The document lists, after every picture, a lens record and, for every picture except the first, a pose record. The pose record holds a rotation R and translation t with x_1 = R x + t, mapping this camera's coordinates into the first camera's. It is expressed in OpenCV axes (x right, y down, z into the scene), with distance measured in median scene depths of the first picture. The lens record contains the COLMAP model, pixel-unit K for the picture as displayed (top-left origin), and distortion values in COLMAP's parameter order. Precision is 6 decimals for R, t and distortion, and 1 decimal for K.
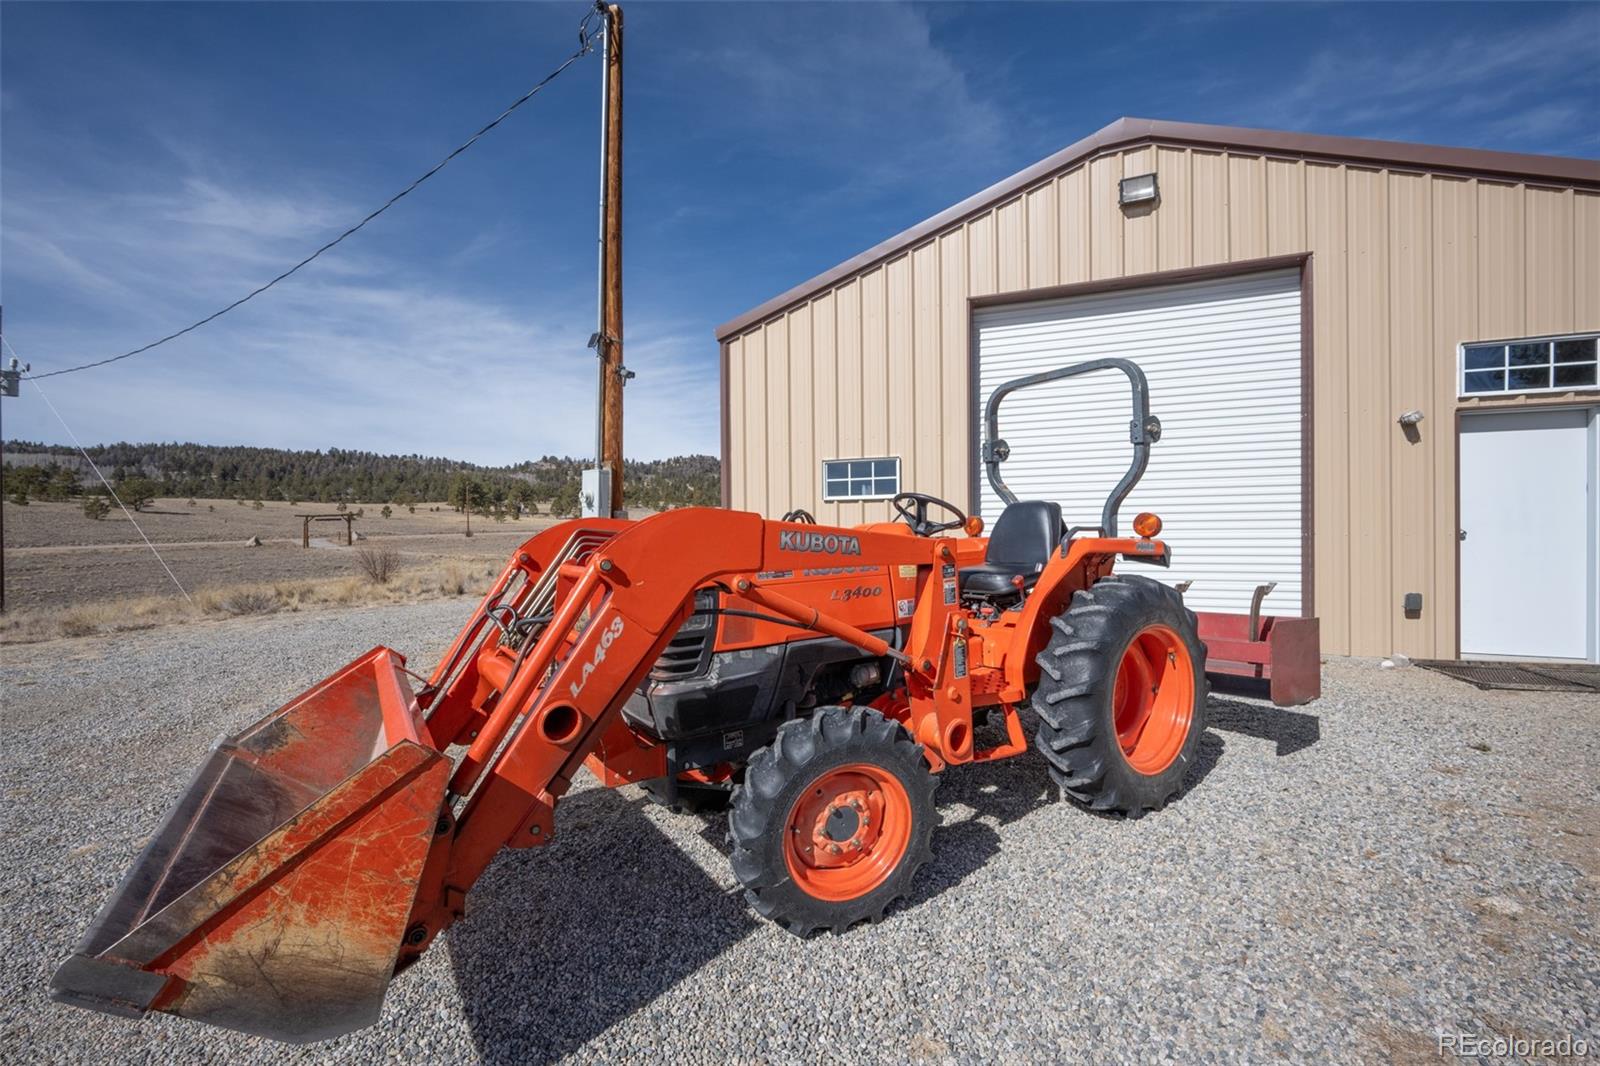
lens RADIAL K [[682.3, 0, 801.2], [0, 682.3, 534.0], [0, 0, 1]] dist [-0.001642, 0.000733]
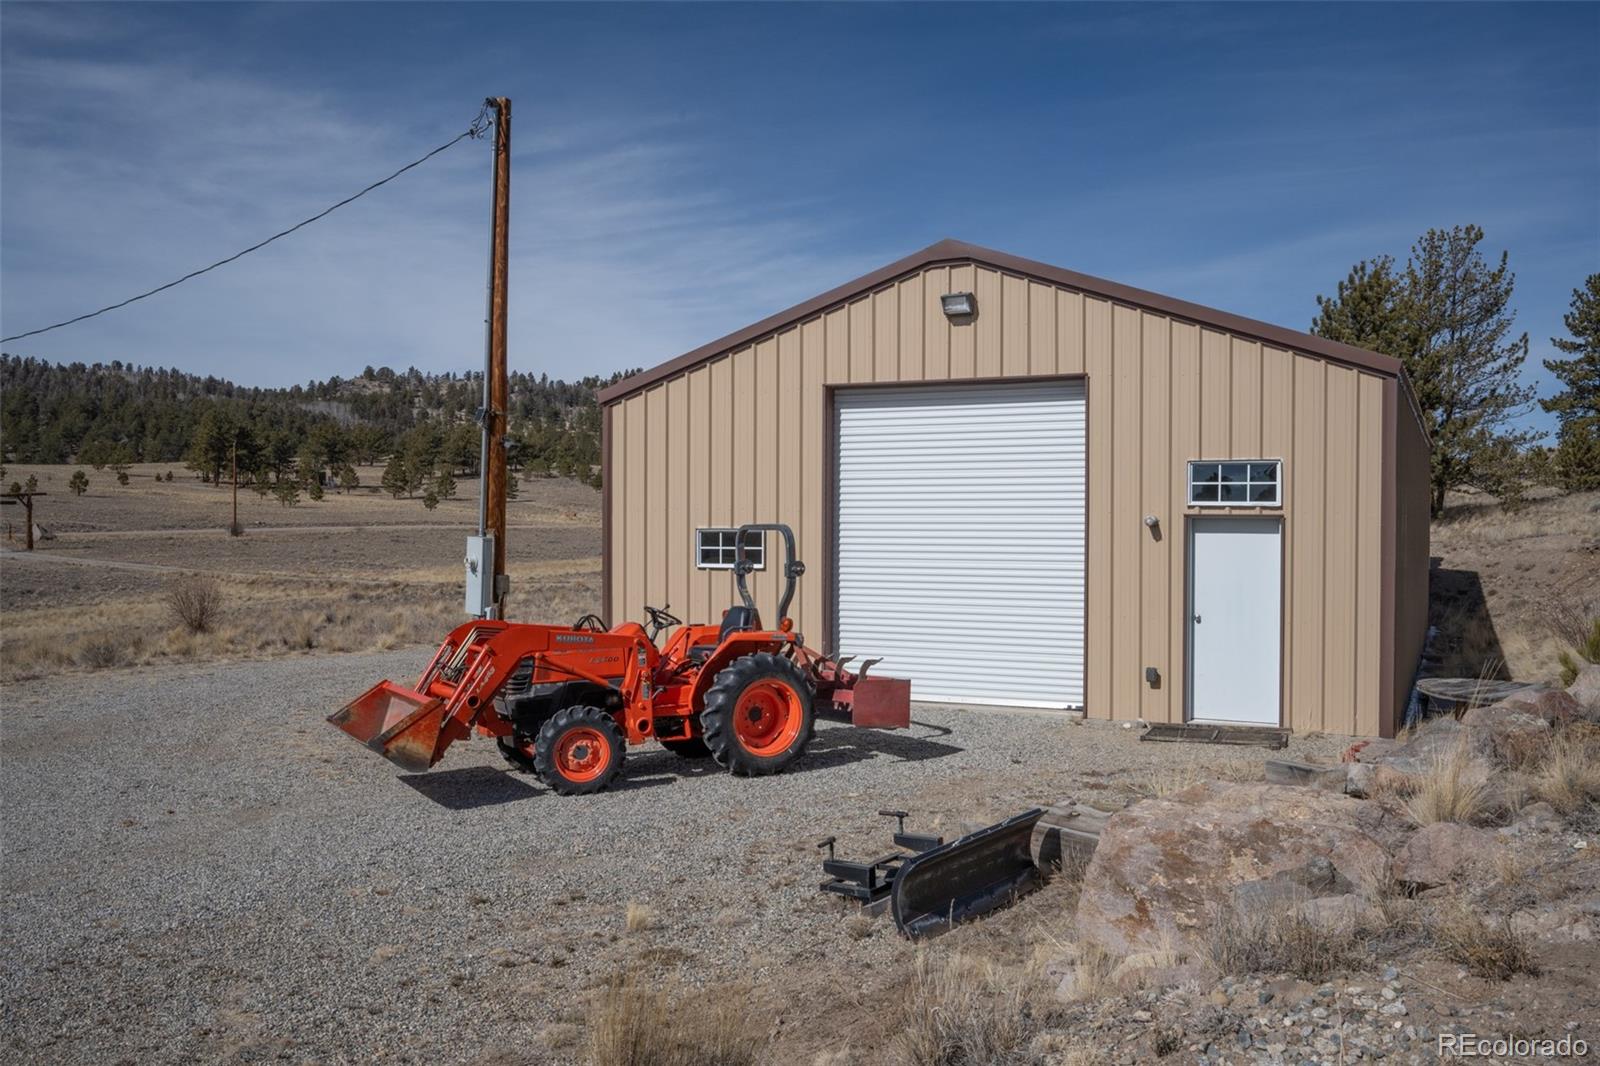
lens RADIAL K [[1396.3, 0, 799.0], [0, 1396.3, 532.2], [0, 0, 1]] dist [-0.004799, 0.001841]
pose [[0.998144, 0.013622, -0.059354, 0.374347], [-0.013499, 0.999906, 0.002471, -0.131551], [0.059382, -0.001665, 0.998234, -1.318043]]
